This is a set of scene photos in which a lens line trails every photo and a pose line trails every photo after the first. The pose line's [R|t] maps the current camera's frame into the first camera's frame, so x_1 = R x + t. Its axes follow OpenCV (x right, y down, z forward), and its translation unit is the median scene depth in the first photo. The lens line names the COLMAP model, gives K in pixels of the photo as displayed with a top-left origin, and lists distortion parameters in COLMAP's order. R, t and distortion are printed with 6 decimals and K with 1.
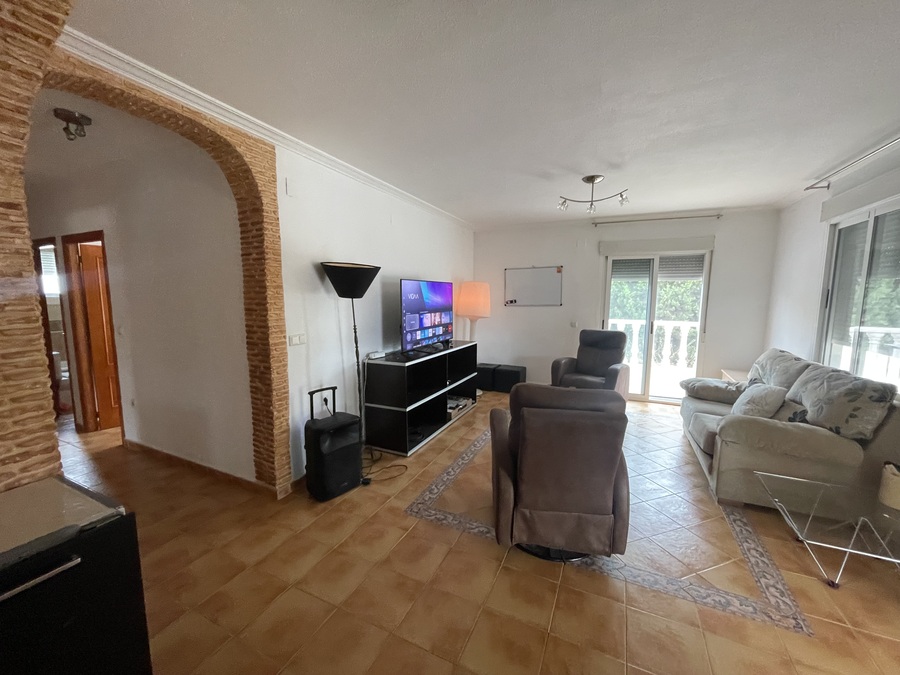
lens RADIAL K [[361.5, 0, 449.6], [0, 361.5, 338.9], [0, 0, 1]] dist [-0.002202, 0.001239]
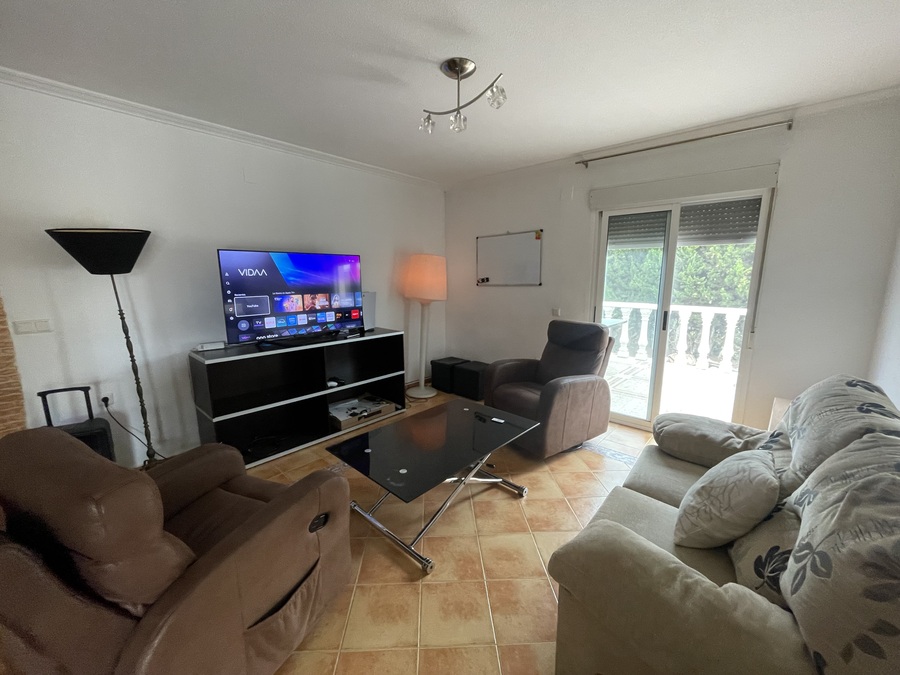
lens RADIAL K [[361.5, 0, 450.3], [0, 361.5, 339.8], [0, 0, 1]] dist [-0.002202, 0.001239]
pose [[0.956184, 0.048469, -0.288726, 0.423662], [-0.031488, 0.997506, 0.063174, -0.029130], [0.291068, -0.051315, 0.955325, 0.304777]]
